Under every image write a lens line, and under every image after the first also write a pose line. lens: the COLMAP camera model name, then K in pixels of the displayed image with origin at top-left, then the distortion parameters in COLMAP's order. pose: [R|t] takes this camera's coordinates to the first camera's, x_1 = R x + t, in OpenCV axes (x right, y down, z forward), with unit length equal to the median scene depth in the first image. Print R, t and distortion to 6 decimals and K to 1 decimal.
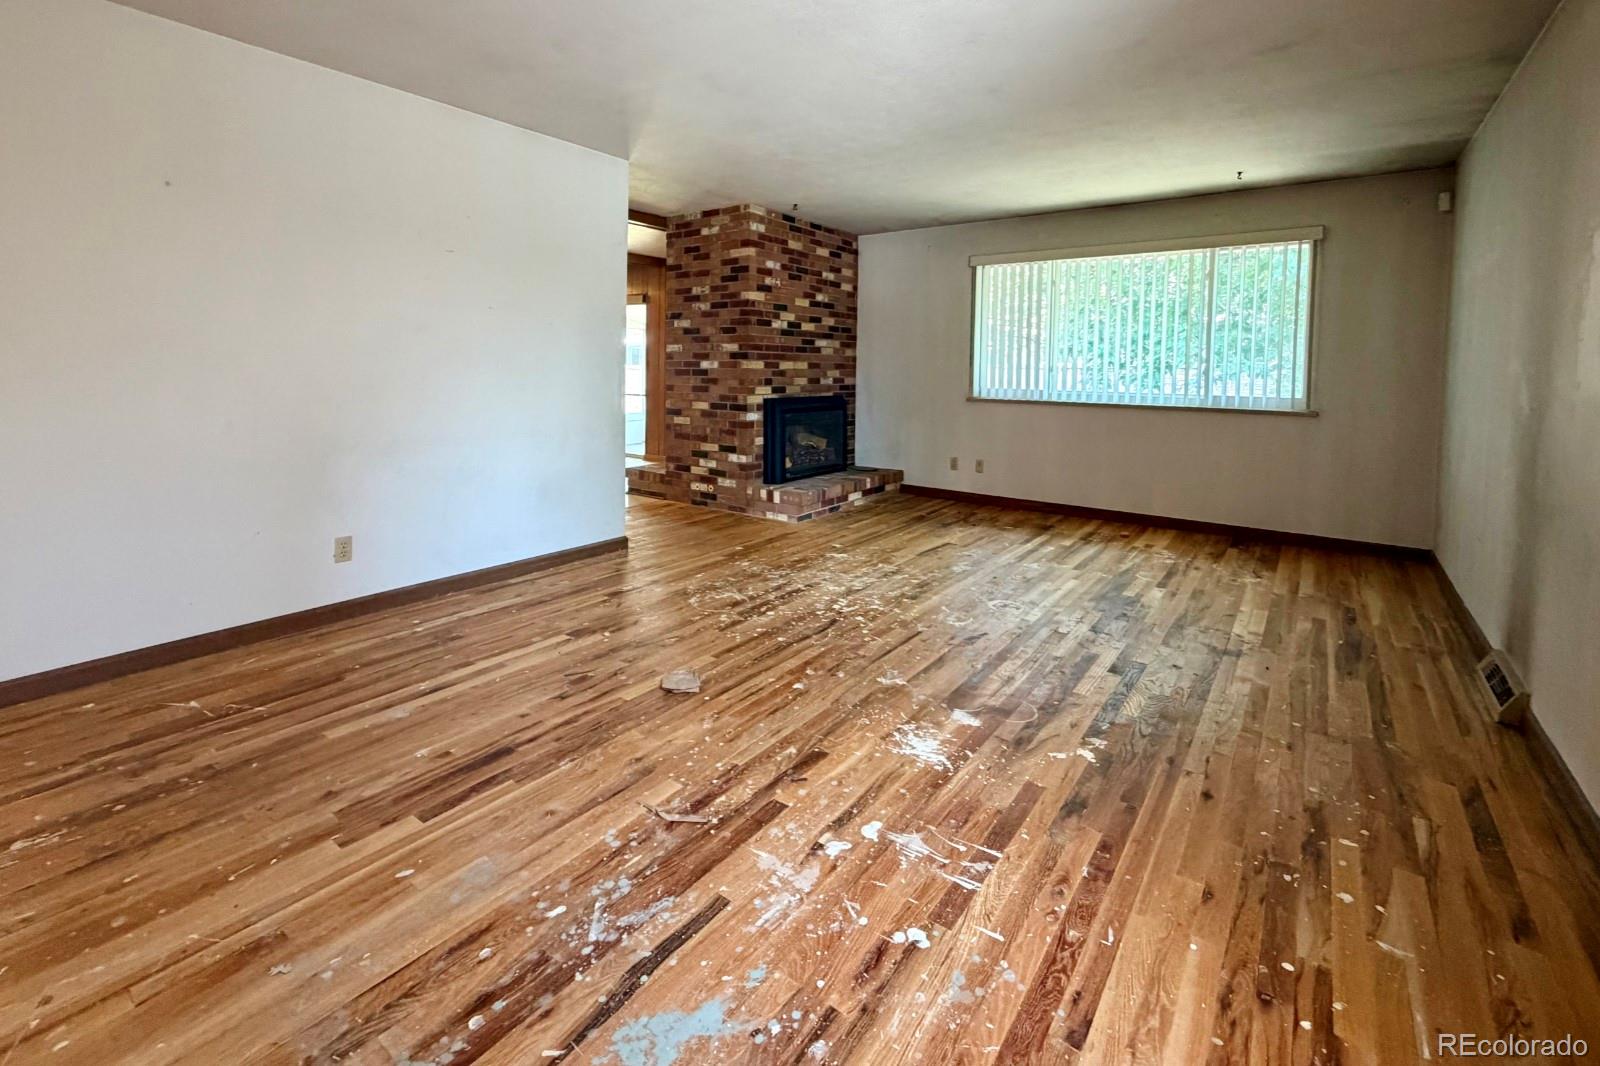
lens RADIAL K [[646.9, 0, 839.1], [0, 646.9, 394.8], [0, 0, 1]] dist [0.001560, -0.000155]
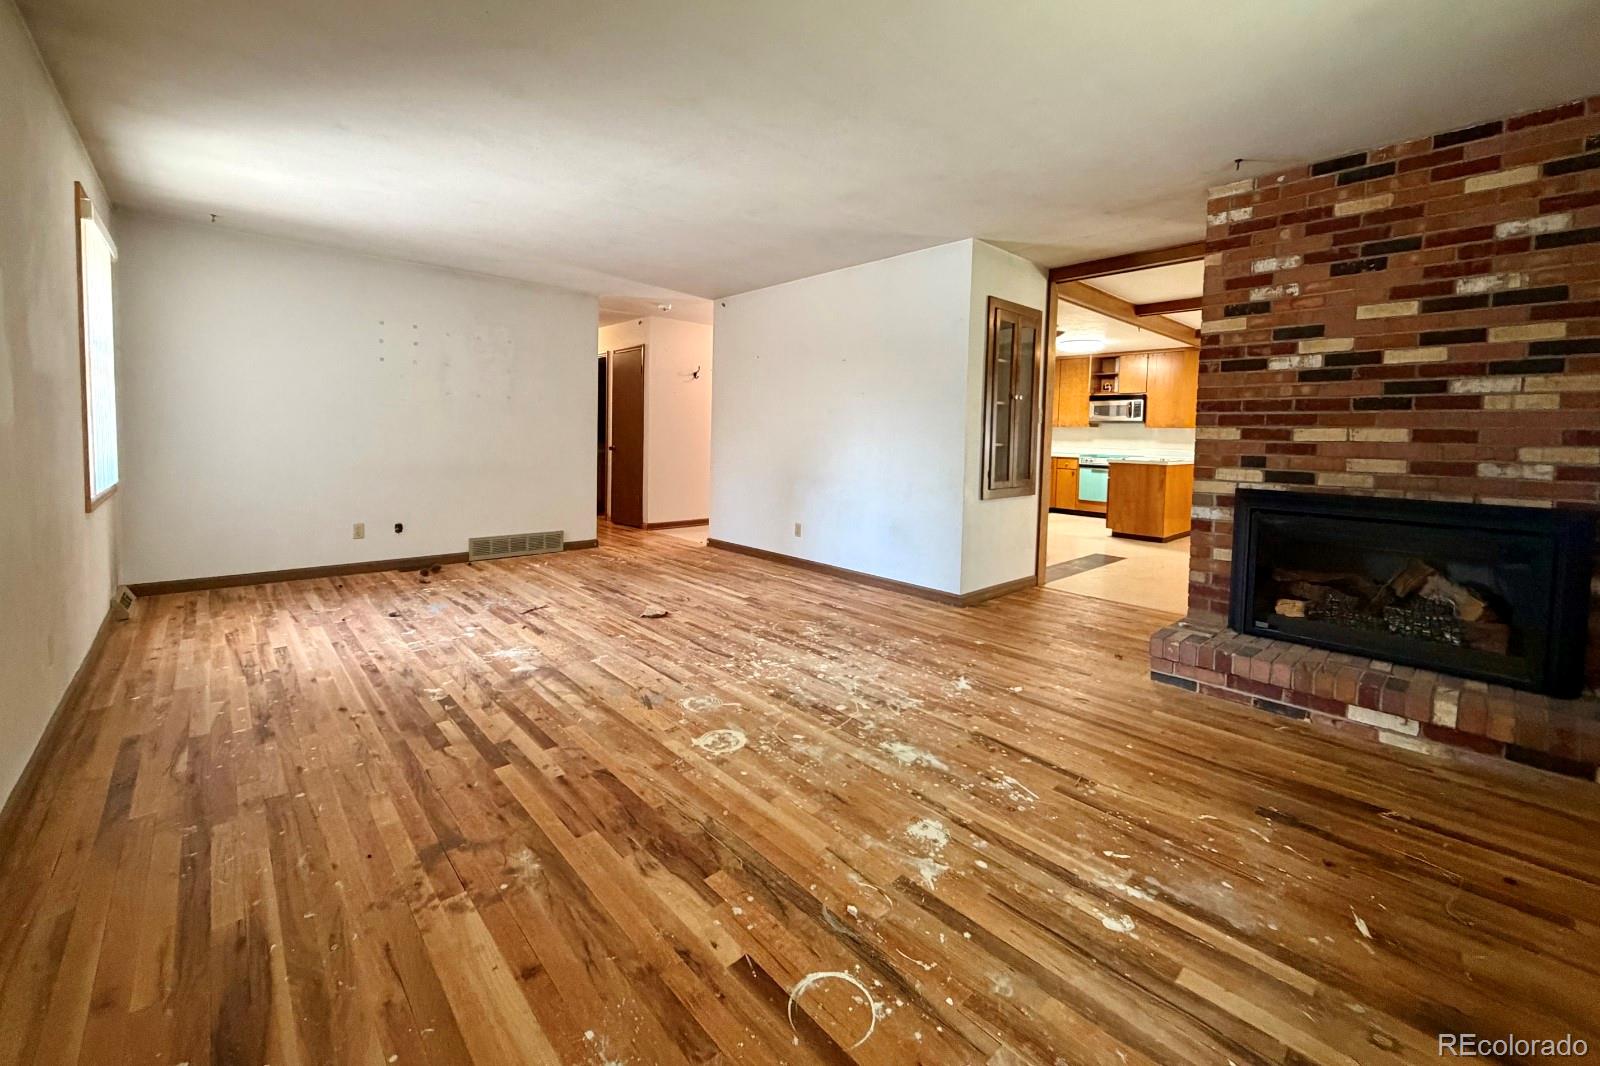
lens RADIAL K [[646.9, 0, 805.5], [0, 646.9, 459.4], [0, 0, 1]] dist [0.001560, -0.000155]
pose [[-0.179359, 0.020778, -0.983564, 0.543793], [-0.063886, 0.997421, 0.032721, -0.014819], [0.981707, 0.068704, -0.177569, 0.677451]]
